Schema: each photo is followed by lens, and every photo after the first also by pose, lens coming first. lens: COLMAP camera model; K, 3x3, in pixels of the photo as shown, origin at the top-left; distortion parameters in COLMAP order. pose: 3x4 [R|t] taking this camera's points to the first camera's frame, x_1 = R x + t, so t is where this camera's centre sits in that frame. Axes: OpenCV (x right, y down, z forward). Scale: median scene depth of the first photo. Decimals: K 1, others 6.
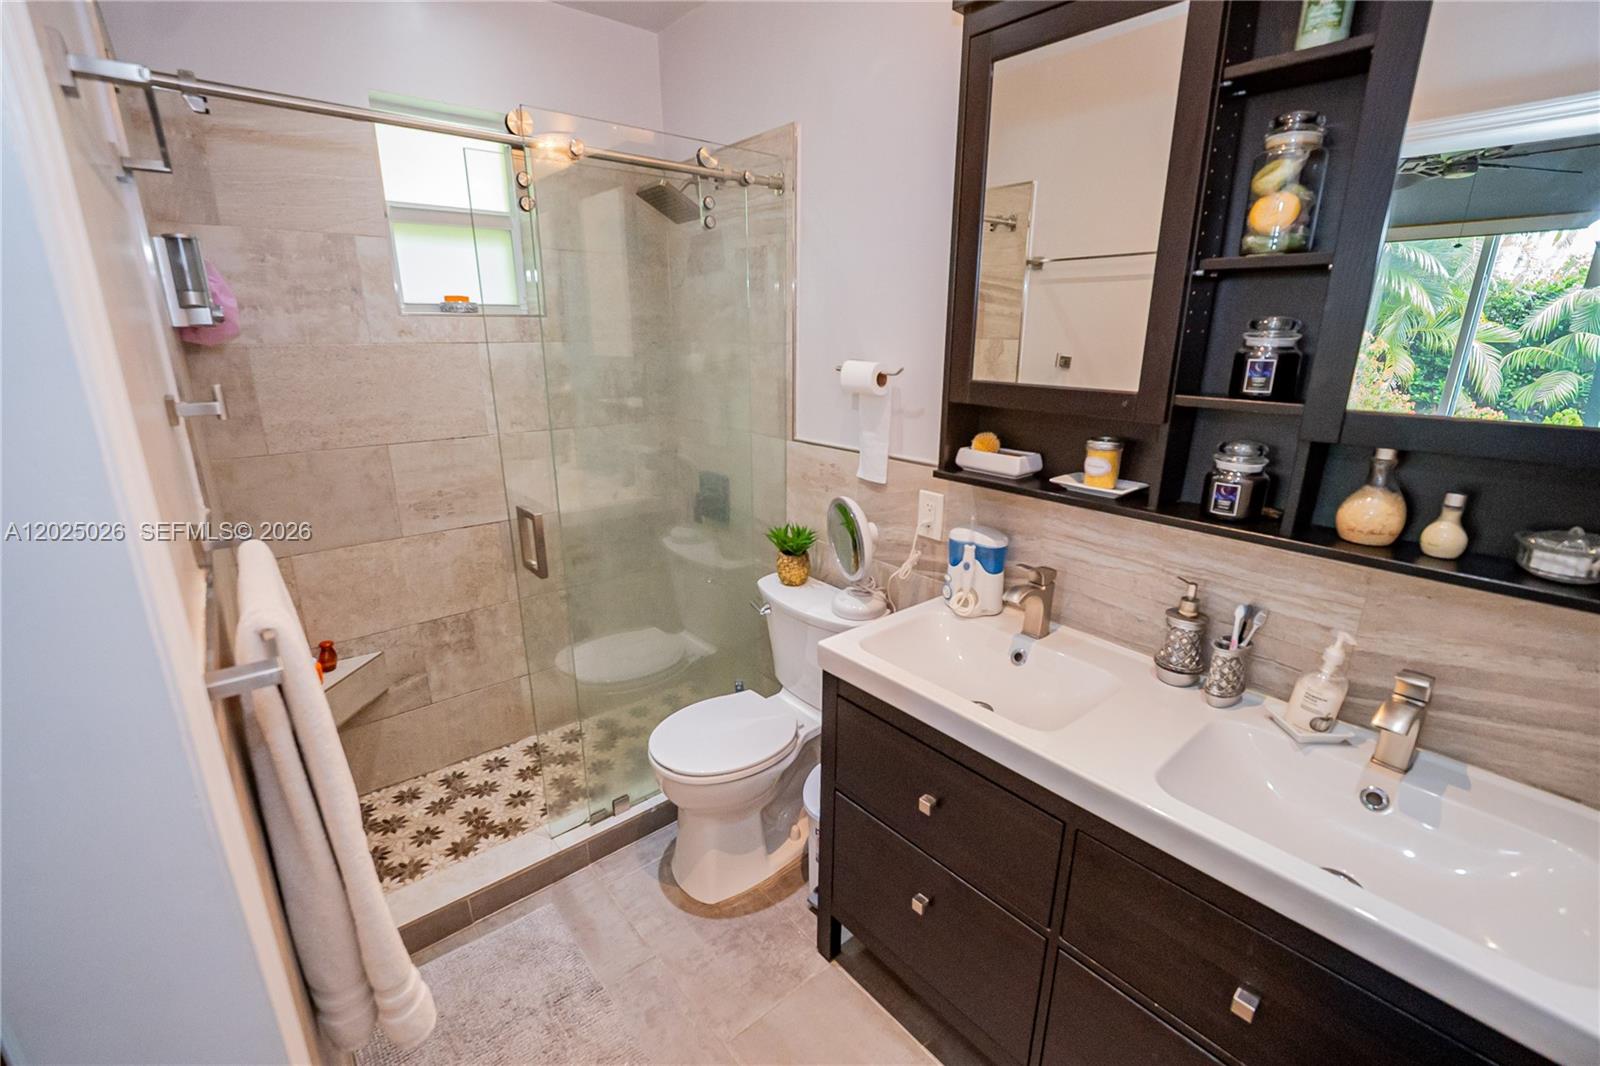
lens RADIAL K [[637.2, 0, 797.6], [0, 637.2, 530.3], [0, 0, 1]] dist [-0.018772, 0.002886]
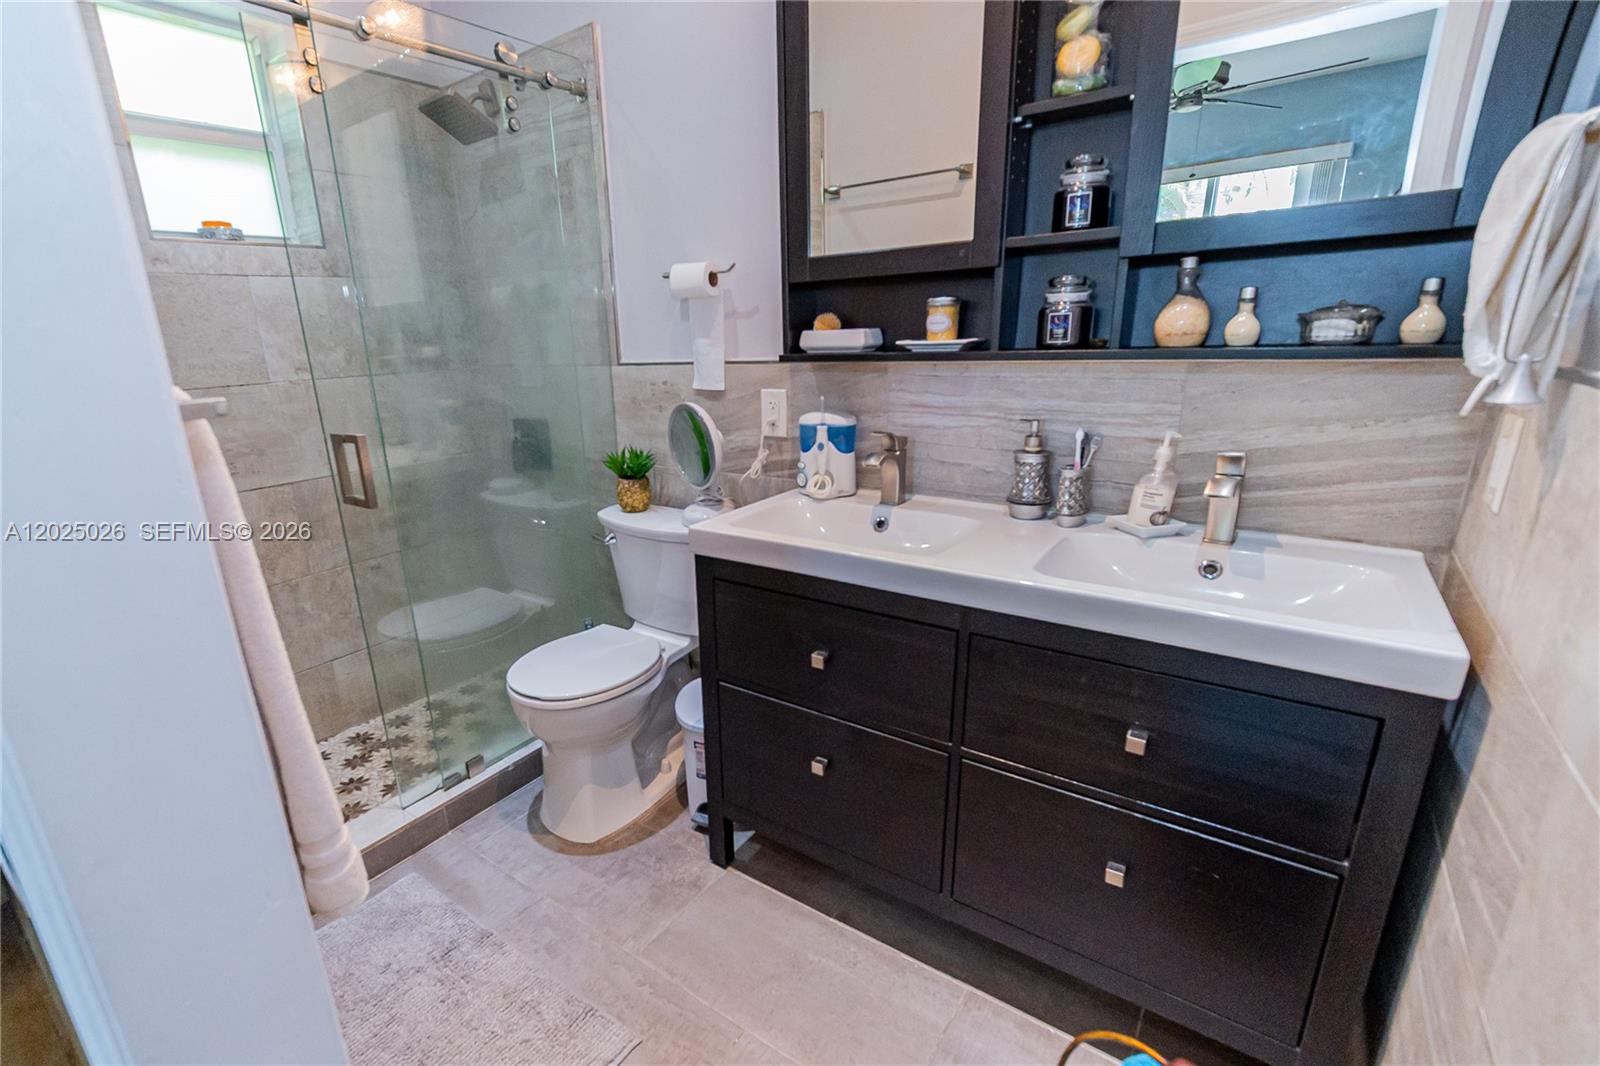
lens RADIAL K [[674.1, 0, 704.7], [0, 674.1, 532.0], [0, 0, 1]] dist [-0.012164, 0.000623]
pose [[0.980634, -0.102078, 0.167142, -0.099518], [0.101833, 0.994751, 0.010059, 0.147748], [-0.167291, 0.007156, 0.985882, -0.024103]]
